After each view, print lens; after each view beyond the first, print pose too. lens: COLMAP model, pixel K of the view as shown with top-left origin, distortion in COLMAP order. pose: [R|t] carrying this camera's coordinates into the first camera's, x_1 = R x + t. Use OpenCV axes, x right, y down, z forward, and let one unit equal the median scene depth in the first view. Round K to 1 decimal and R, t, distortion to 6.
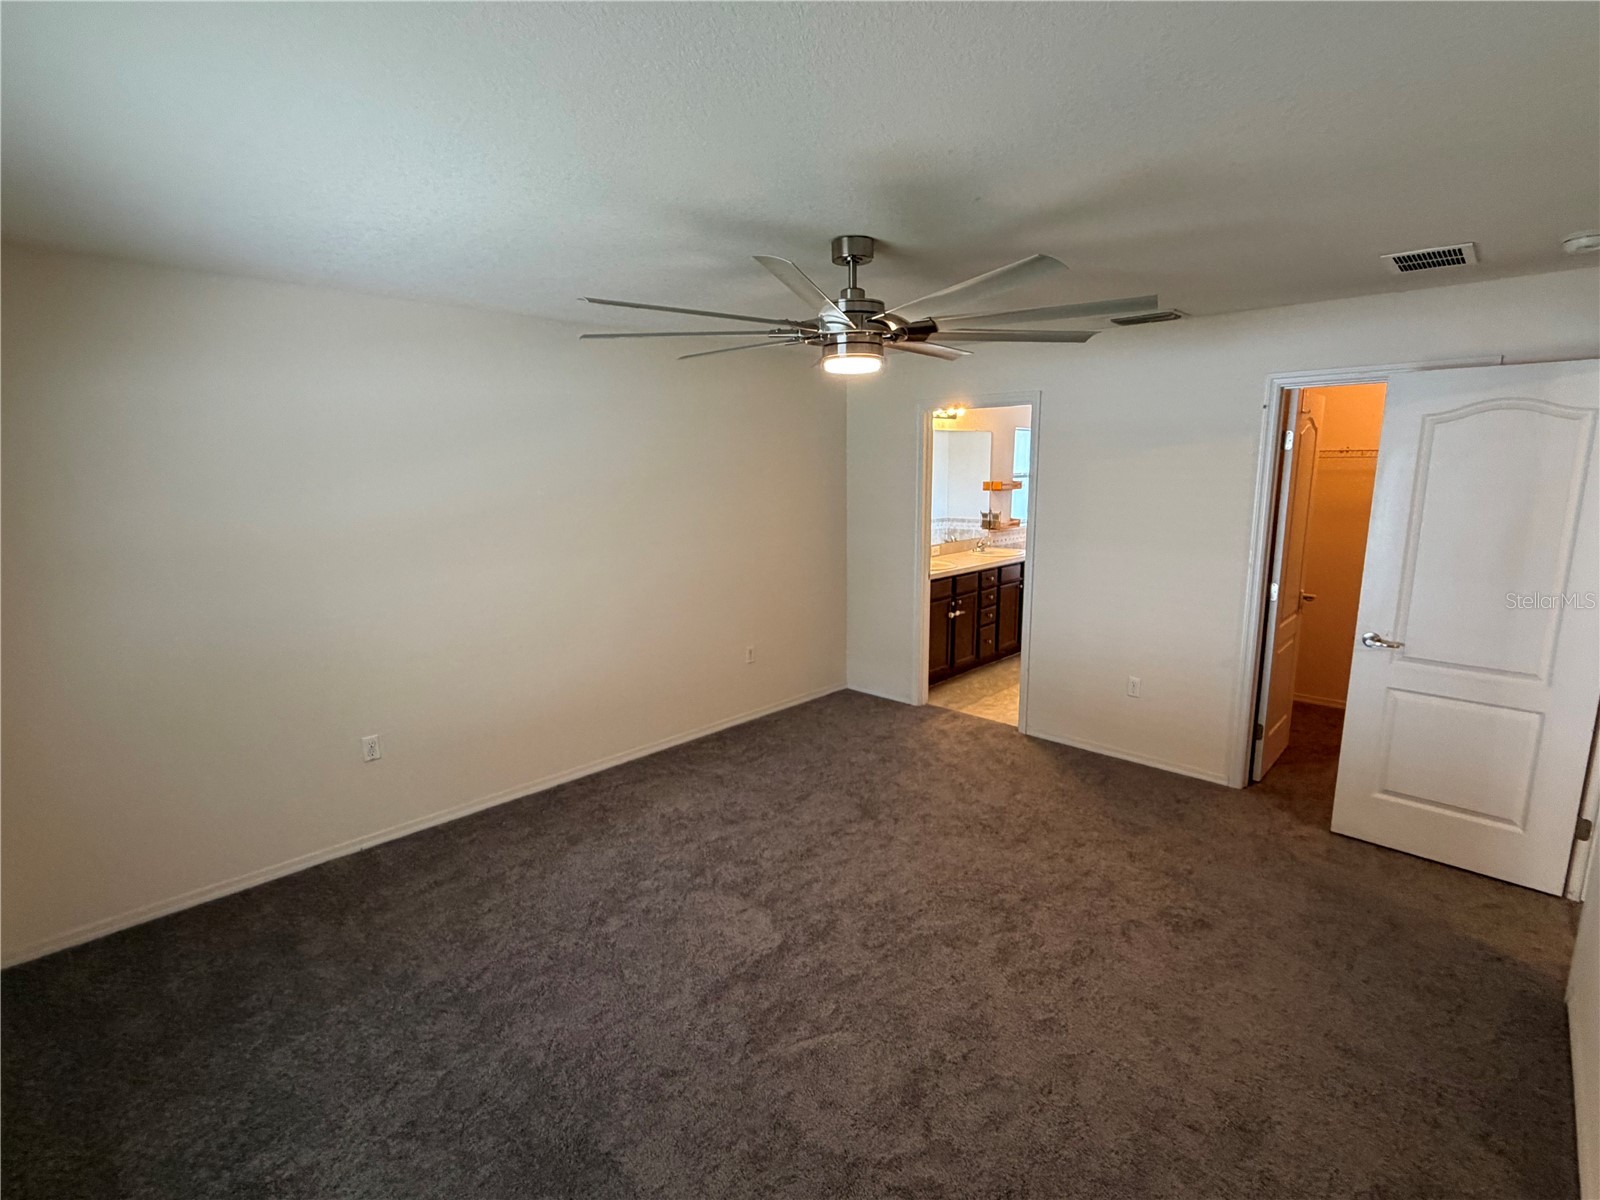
lens RADIAL K [[760.8, 0, 800.0], [0, 760.8, 600.0], [0, 0, 1]] dist [0.000762, 0.000203]
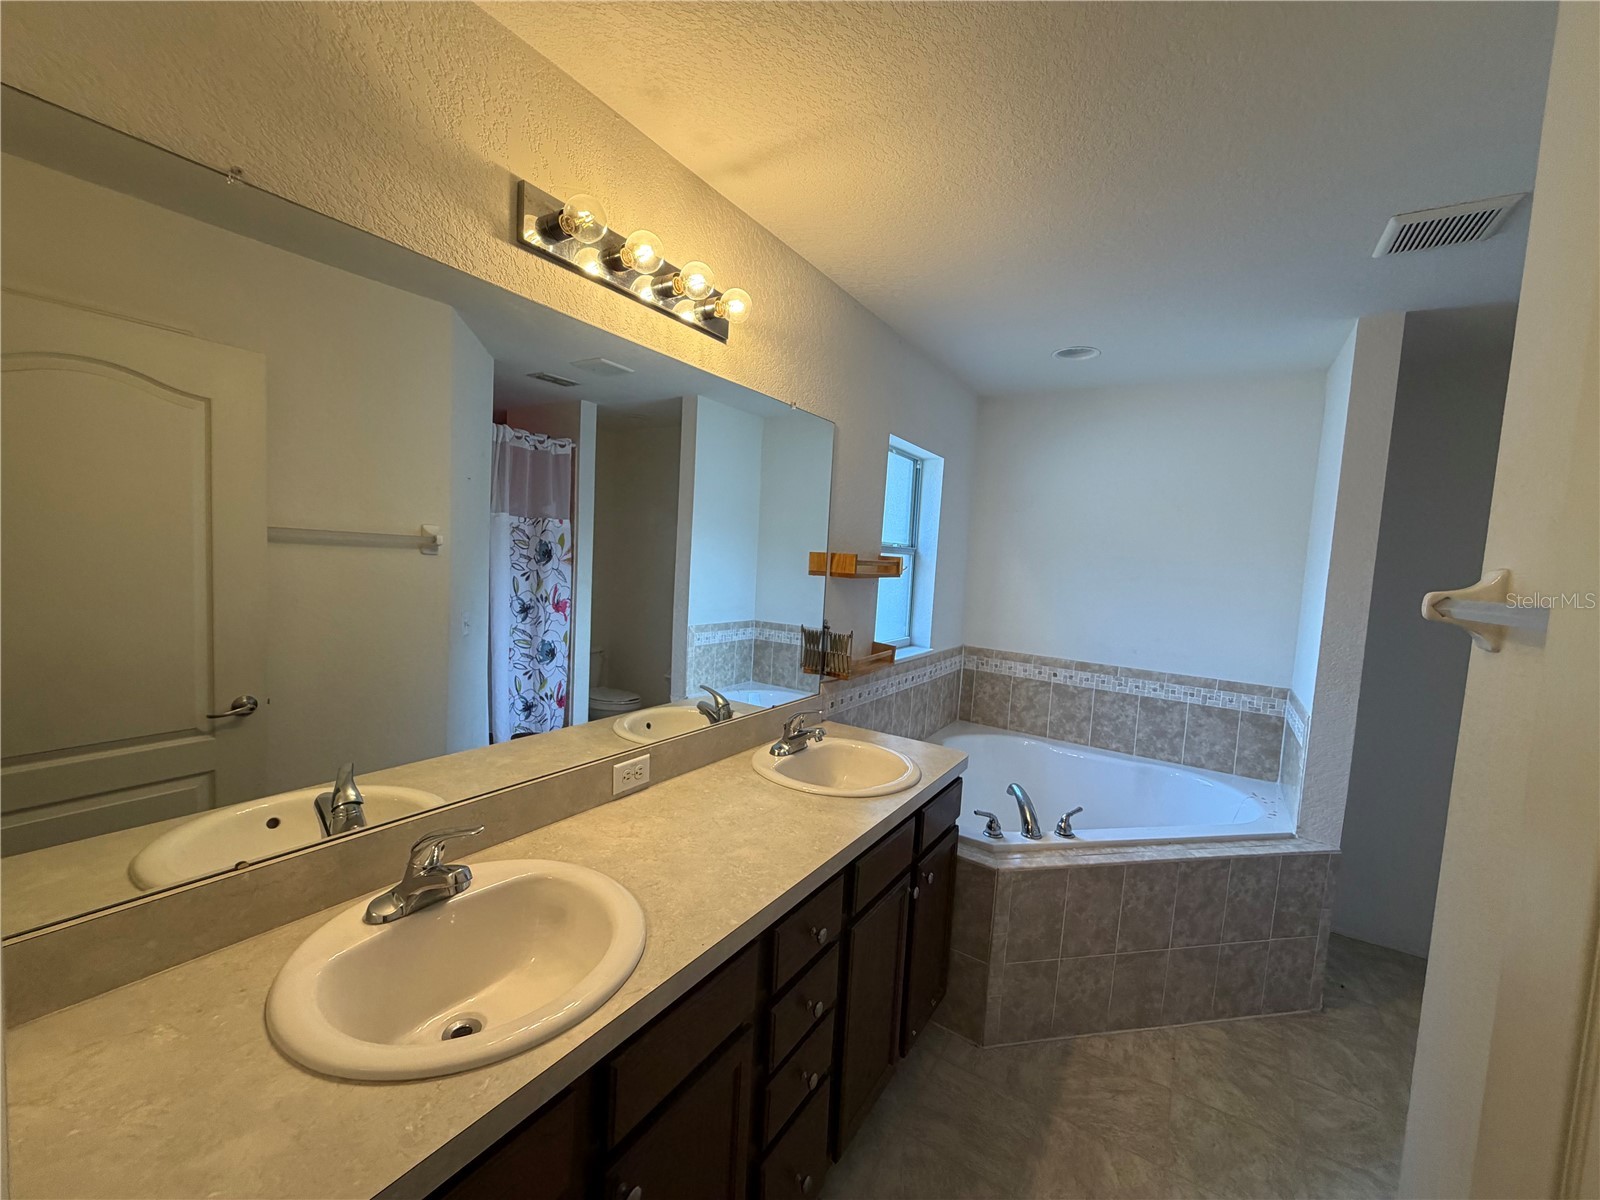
lens RADIAL K [[638.1, 0, 800.0], [0, 638.1, 600.0], [0, 0, 1]] dist [0.002079, 0.000092]
pose [[0.979627, 0.048964, 0.194764, 0.171456], [-0.028689, 0.993996, -0.105592, -0.095480], [-0.198765, 0.097854, 0.975150, 0.676868]]
